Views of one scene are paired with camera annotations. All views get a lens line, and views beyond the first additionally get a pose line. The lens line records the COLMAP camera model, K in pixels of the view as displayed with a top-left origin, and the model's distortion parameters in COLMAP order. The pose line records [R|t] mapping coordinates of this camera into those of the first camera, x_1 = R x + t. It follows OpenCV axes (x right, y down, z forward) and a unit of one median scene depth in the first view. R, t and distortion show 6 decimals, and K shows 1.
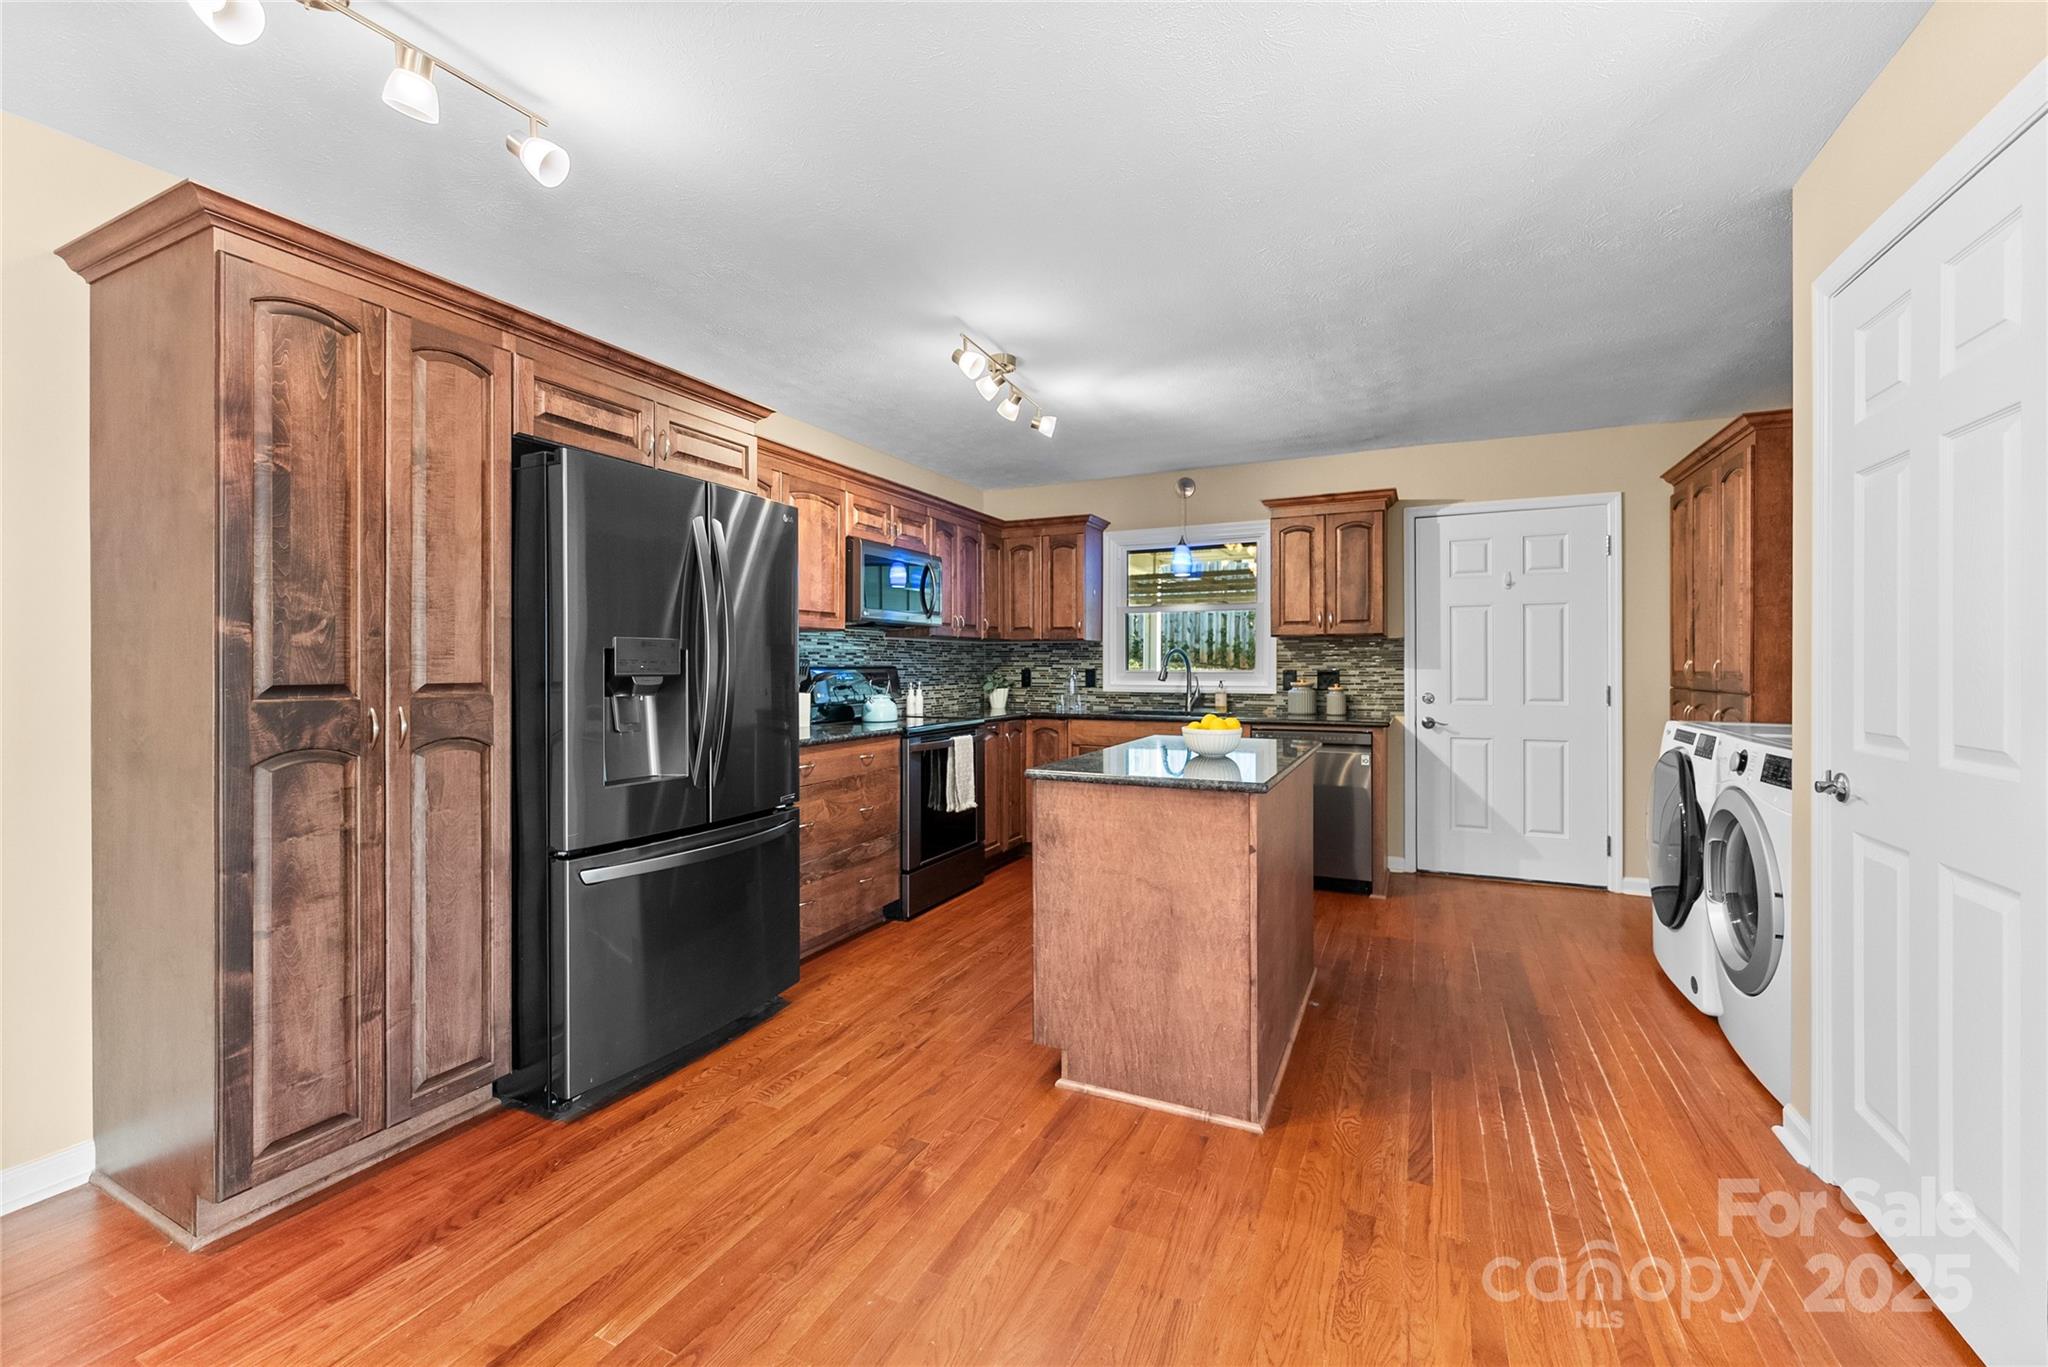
lens RADIAL K [[827.9, 0, 1028.2], [0, 827.9, 667.7], [0, 0, 1]] dist [-0.000559, -0.000172]
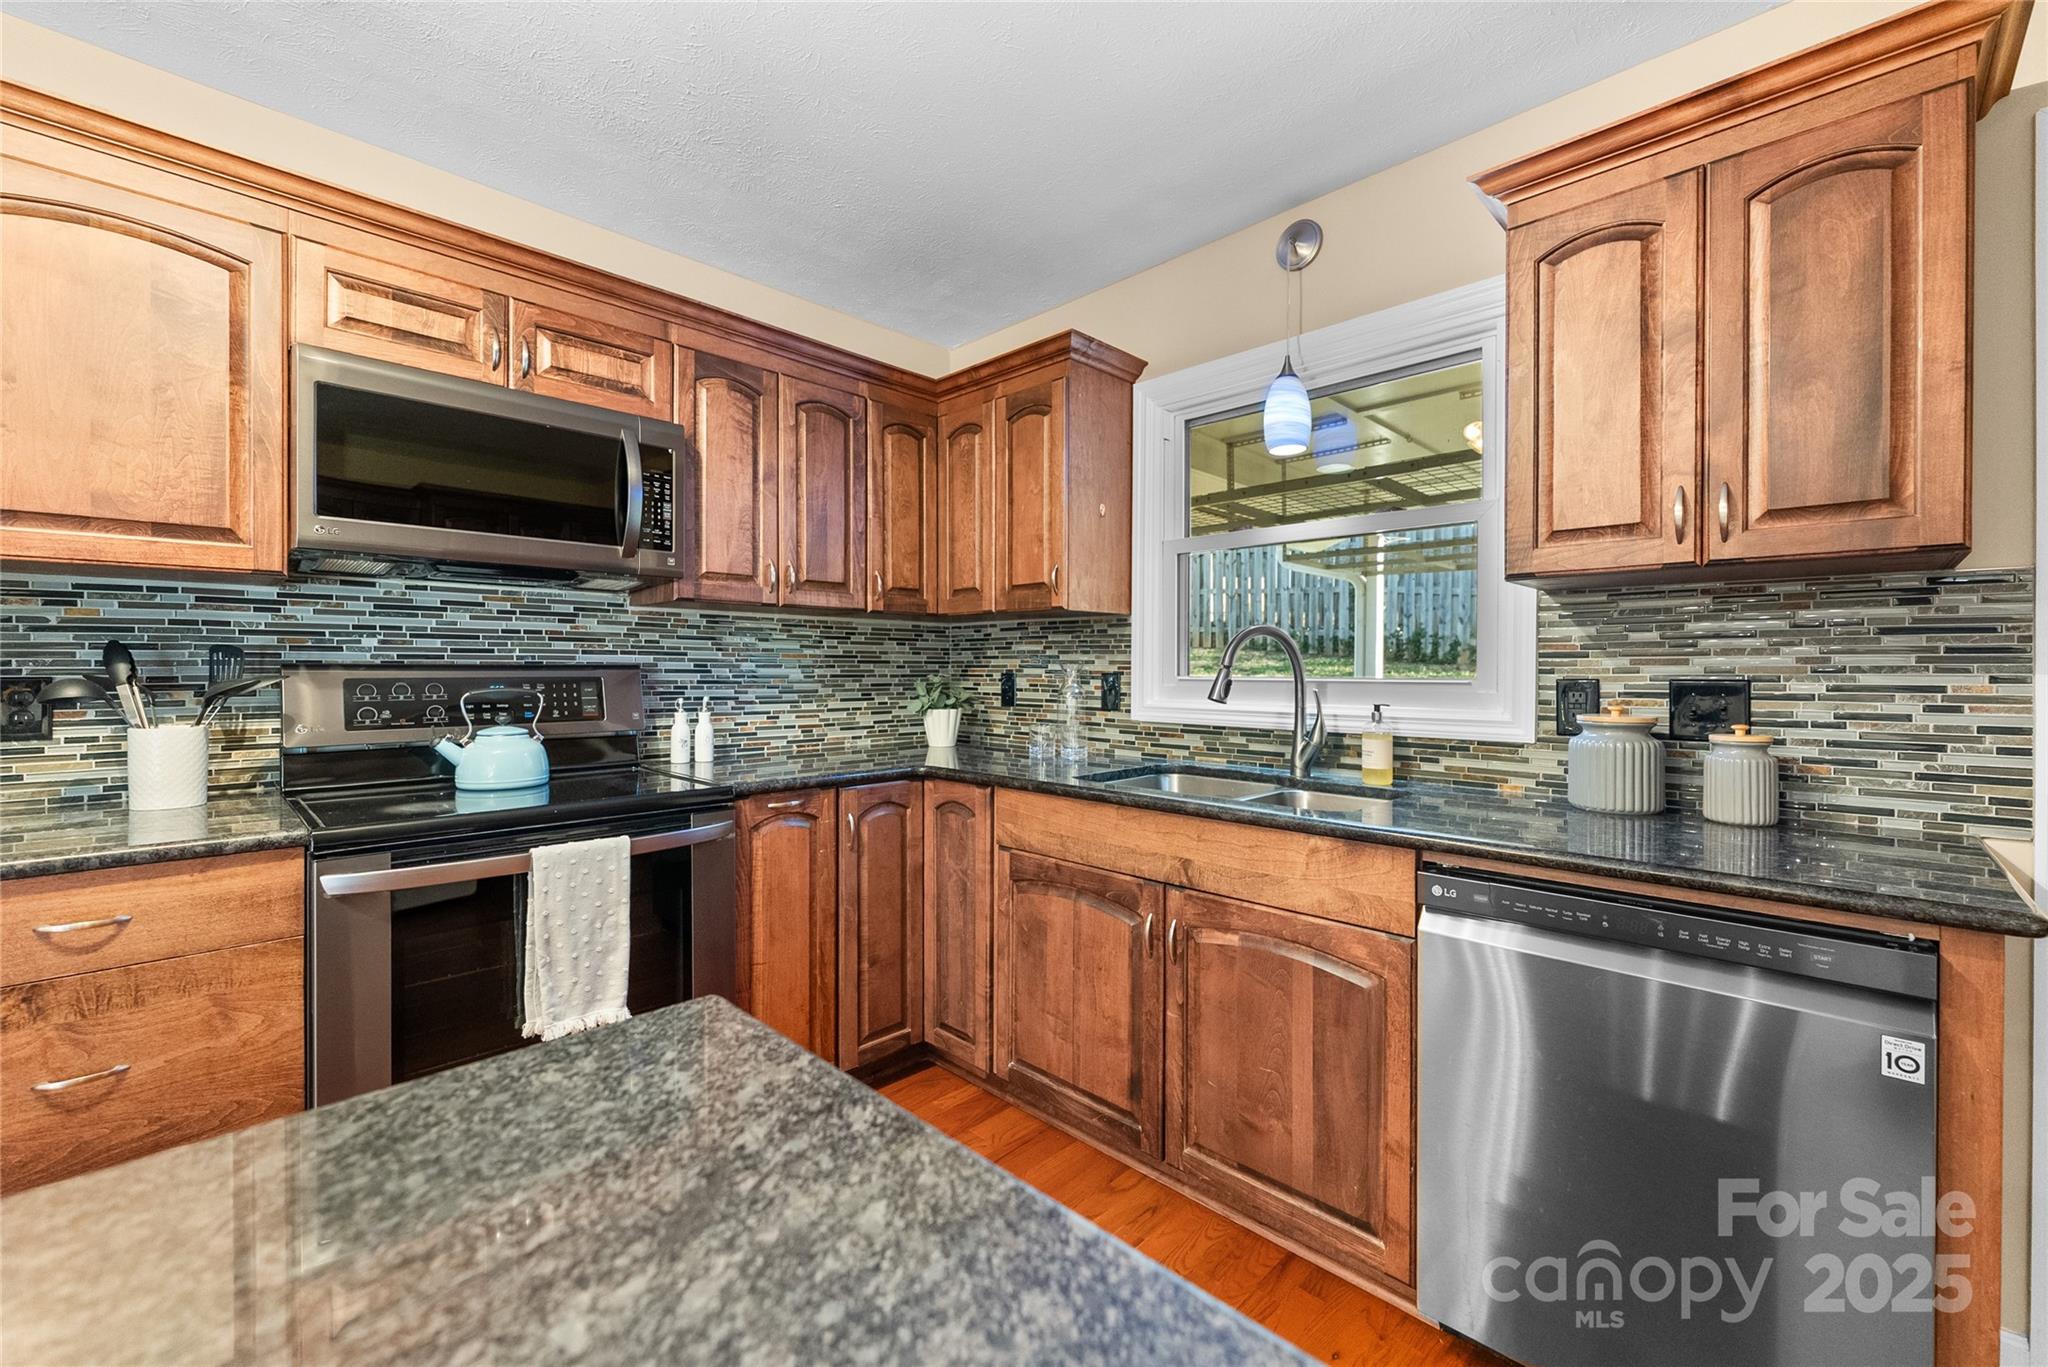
lens RADIAL K [[827.9, 0, 1025.7], [0, 827.9, 674.2], [0, 0, 1]] dist [-0.000559, -0.000172]
pose [[0.945387, 0.006026, -0.325895, 0.219279], [-0.004888, 0.999979, 0.004310, 0.000653], [0.325914, -0.002482, 0.945396, 0.618683]]
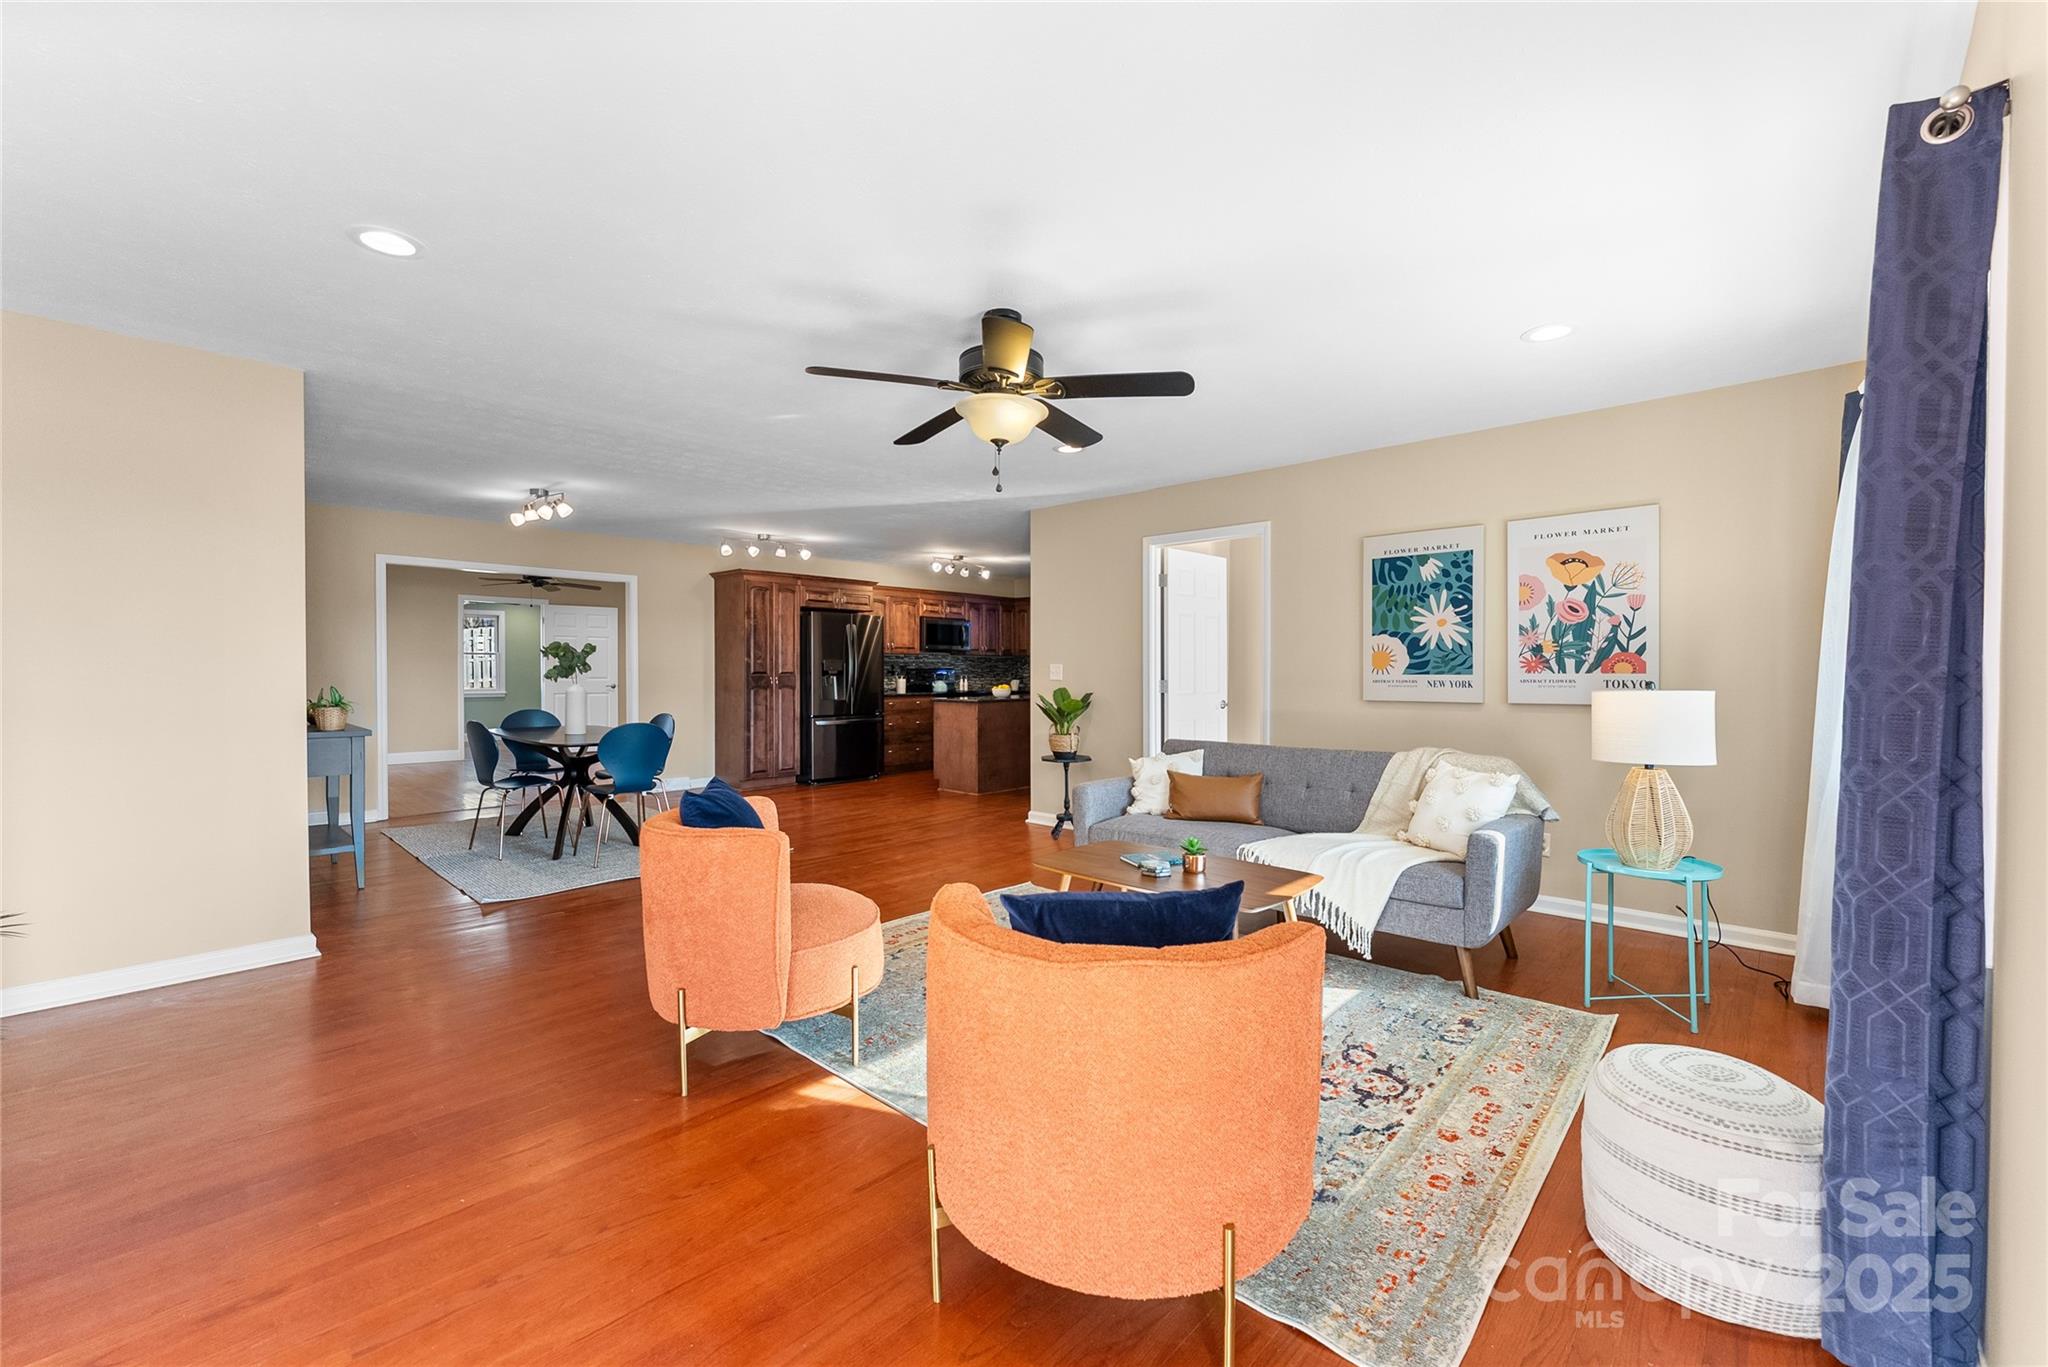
lens RADIAL K [[827.9, 0, 1026.9], [0, 827.9, 684.6], [0, 0, 1]] dist [-0.000559, -0.000172]
pose [[0.950541, 0.011683, -0.310378, 0.739170], [-0.005823, 0.999787, 0.019798, -0.003151], [0.310544, -0.017011, 0.950407, -1.095490]]
